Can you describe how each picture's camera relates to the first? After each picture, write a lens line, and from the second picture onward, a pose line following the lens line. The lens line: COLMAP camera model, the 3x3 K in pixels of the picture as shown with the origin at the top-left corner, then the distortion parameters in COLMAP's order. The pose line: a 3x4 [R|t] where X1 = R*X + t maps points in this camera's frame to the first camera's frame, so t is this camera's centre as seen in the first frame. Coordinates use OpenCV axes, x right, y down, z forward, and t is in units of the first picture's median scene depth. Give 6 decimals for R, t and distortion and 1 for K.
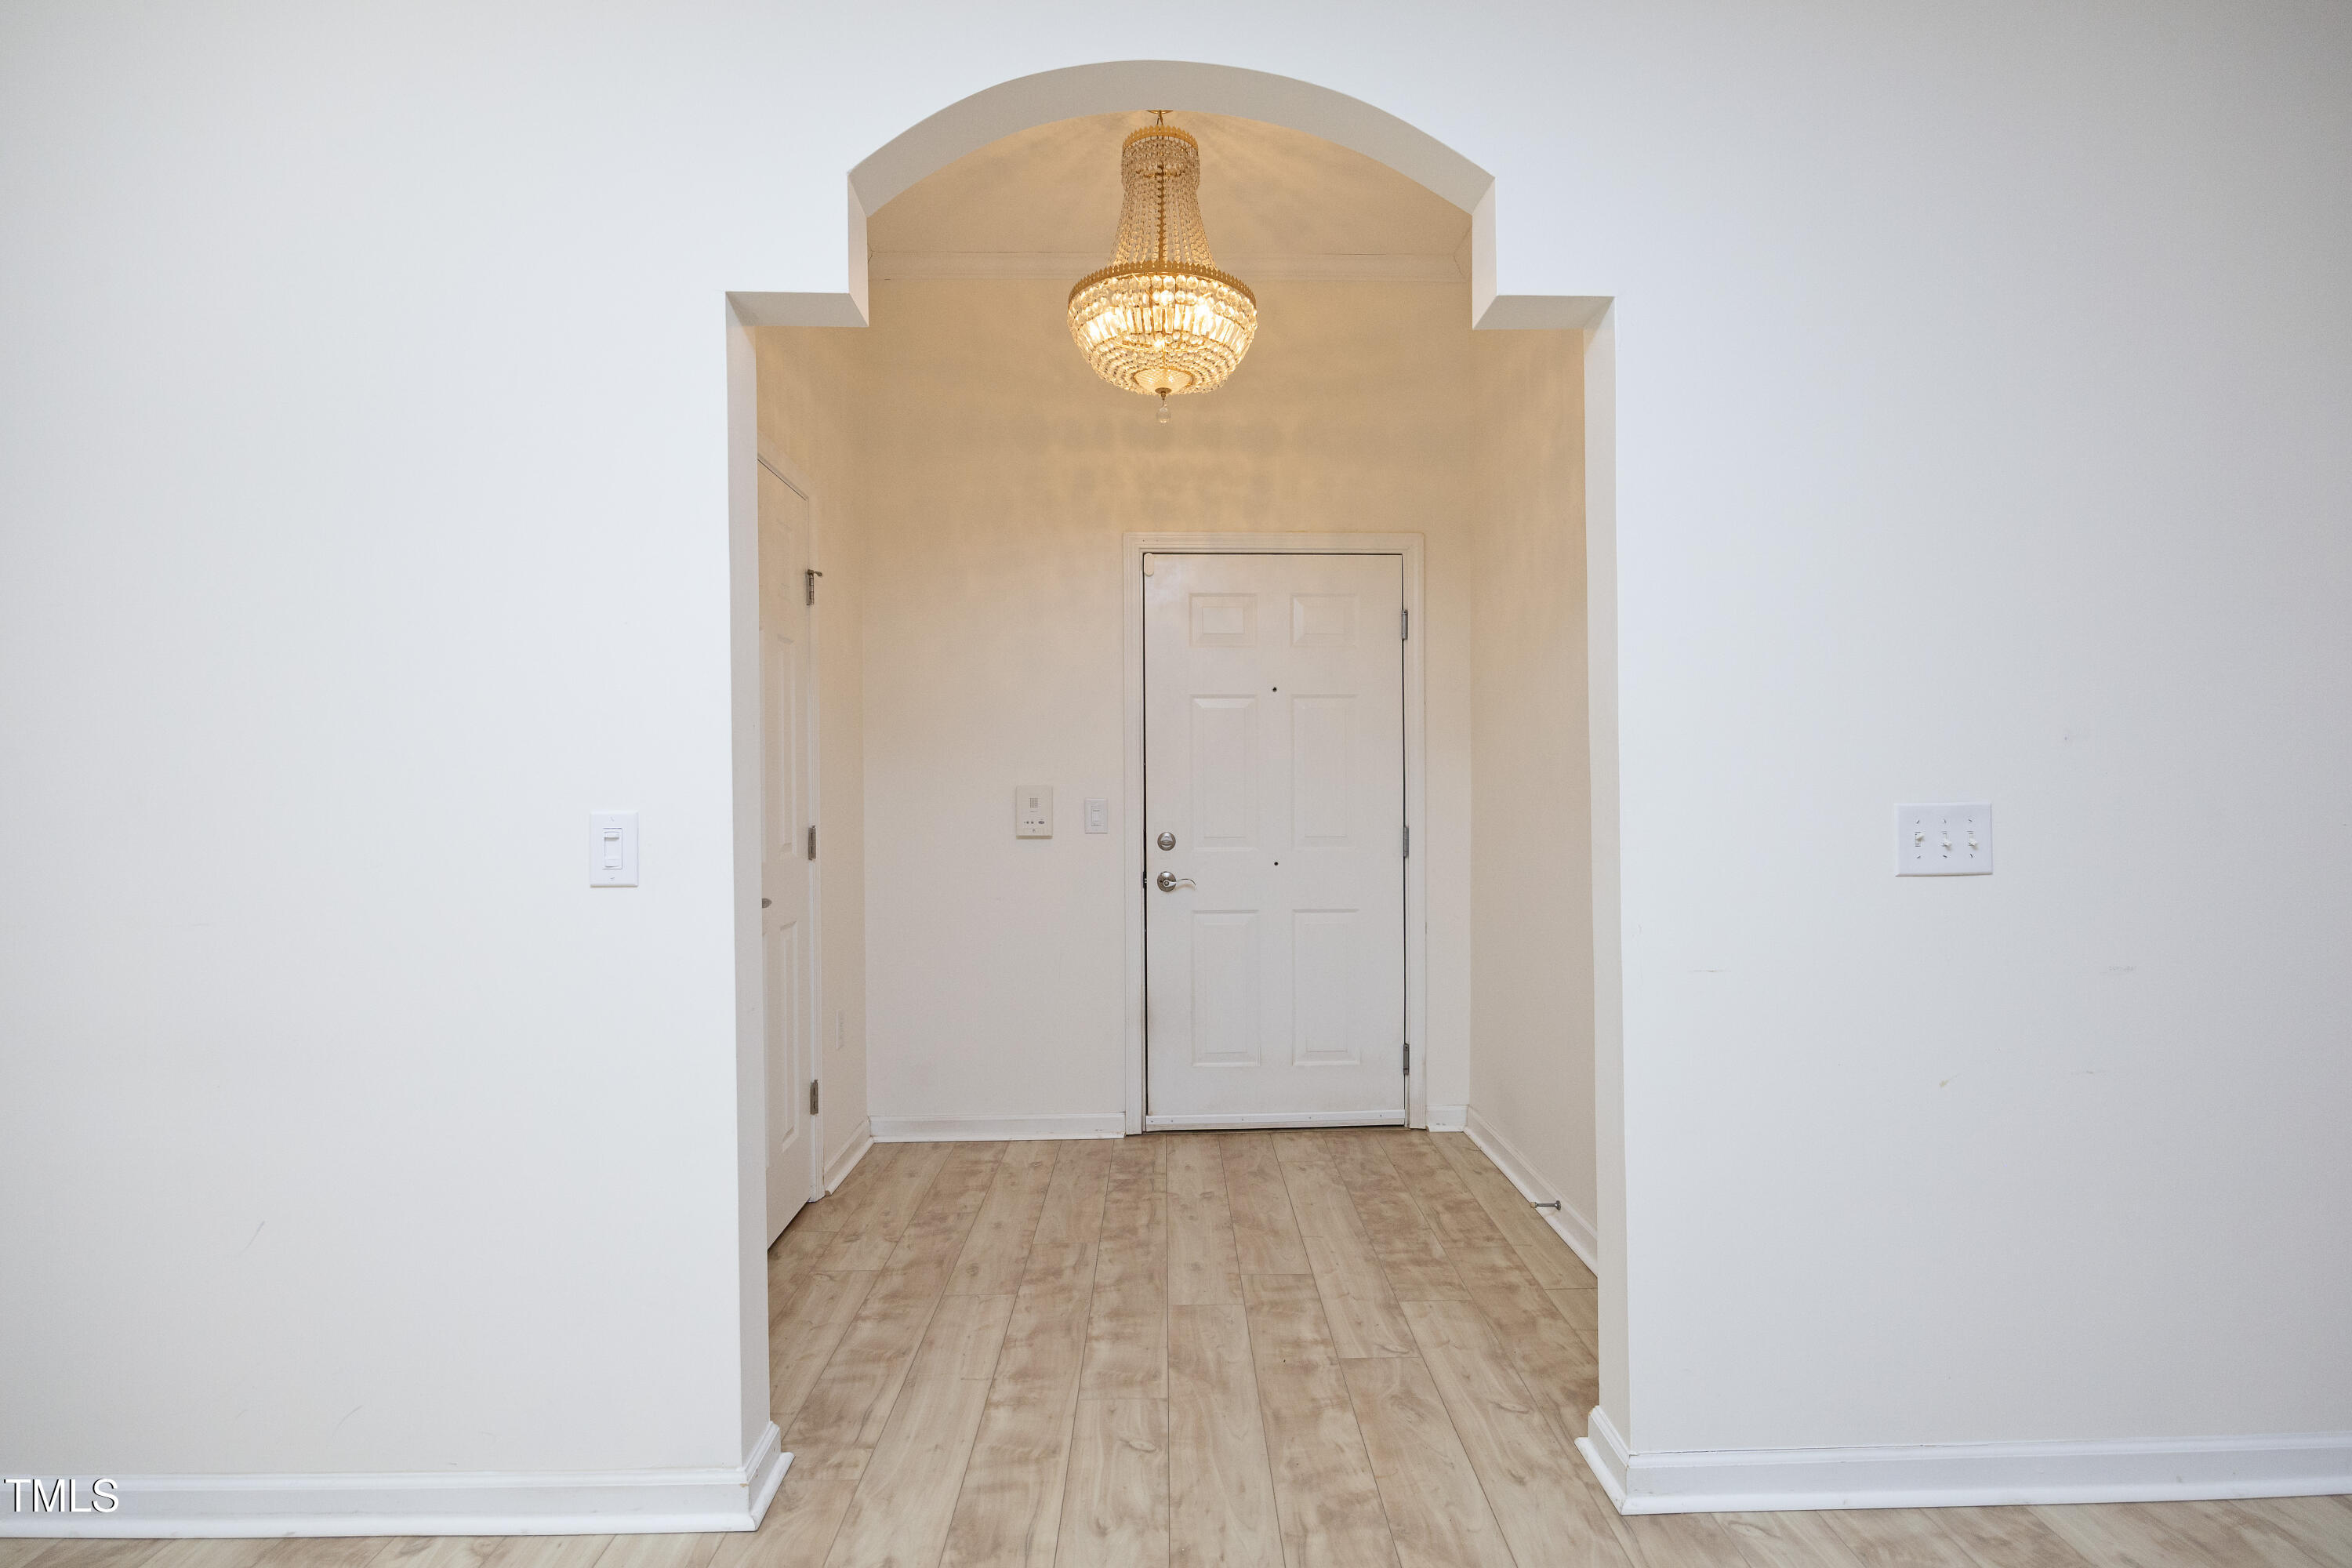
lens RADIAL K [[1150.5, 0, 1178.5], [0, 1150.5, 789.0], [0, 0, 1]] dist [0.000718, 0.000031]
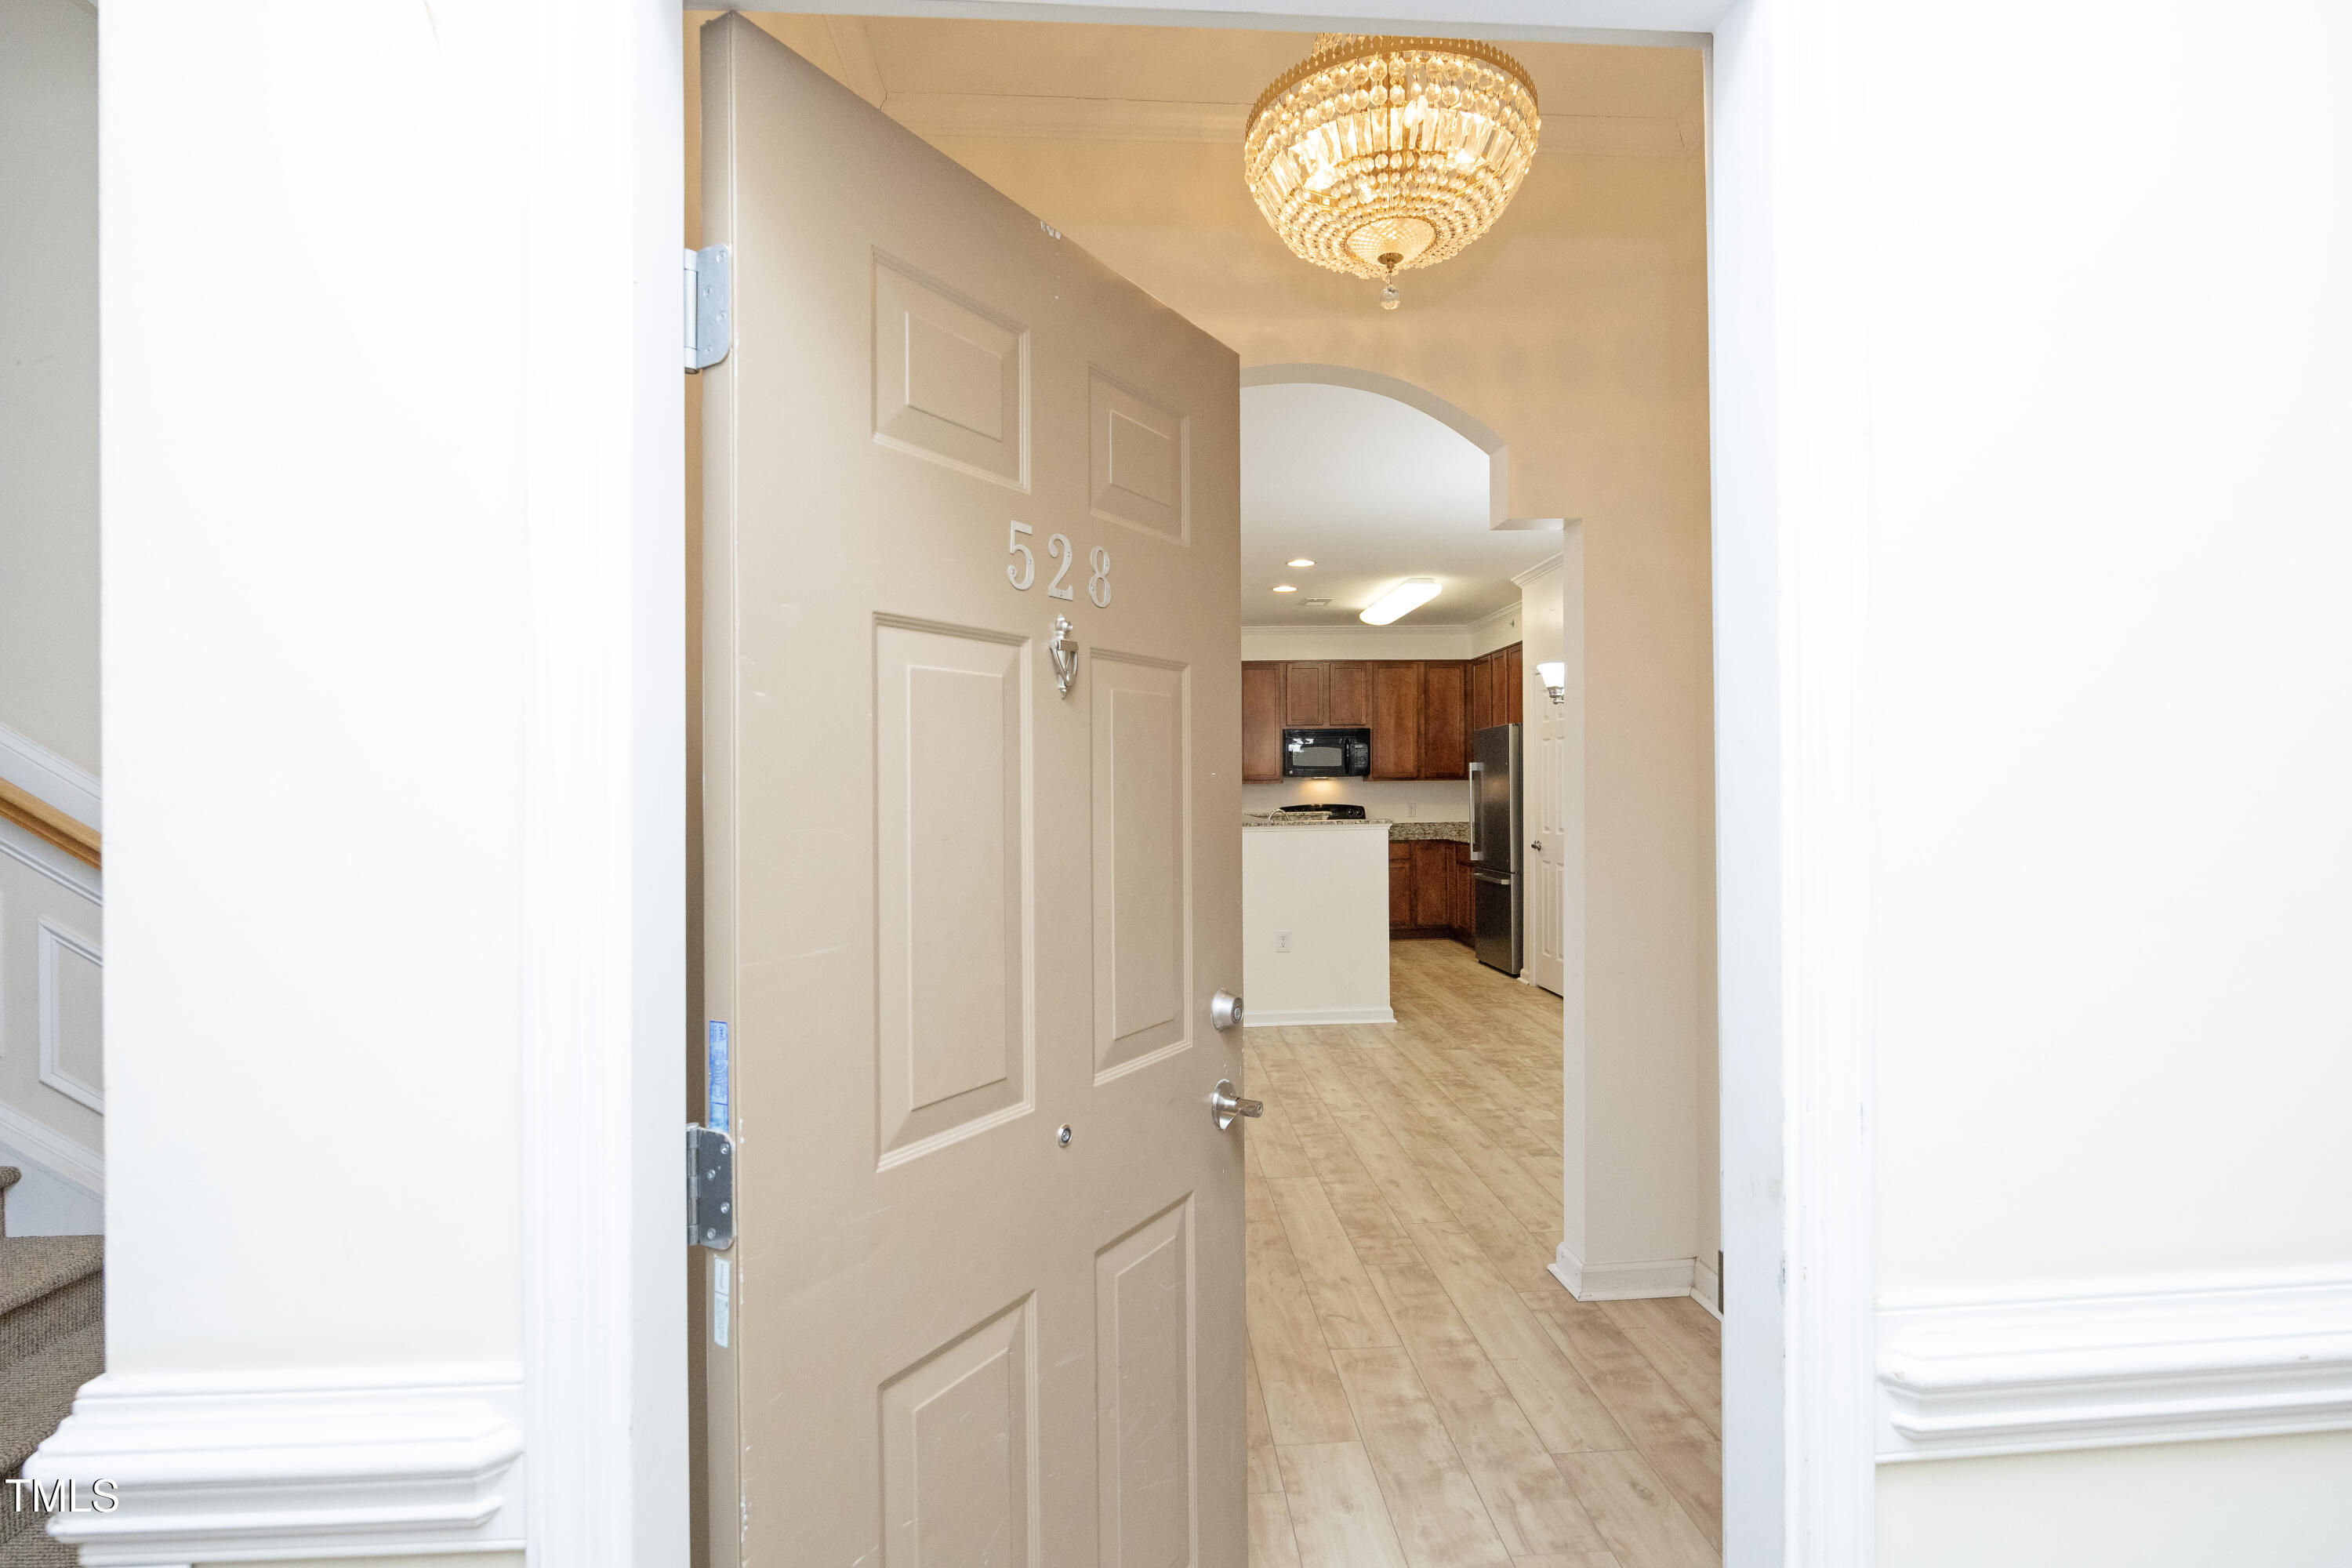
lens RADIAL K [[1166.0, 0, 1178.8], [0, 1166.0, 780.9], [0, 0, 1]] dist [0.000331, 0.000010]
pose [[-0.999423, 0.016524, -0.029674, 0.153796], [0.016780, 0.999824, -0.008417, -0.045701], [0.029530, -0.008910, -0.999524, 1.970201]]
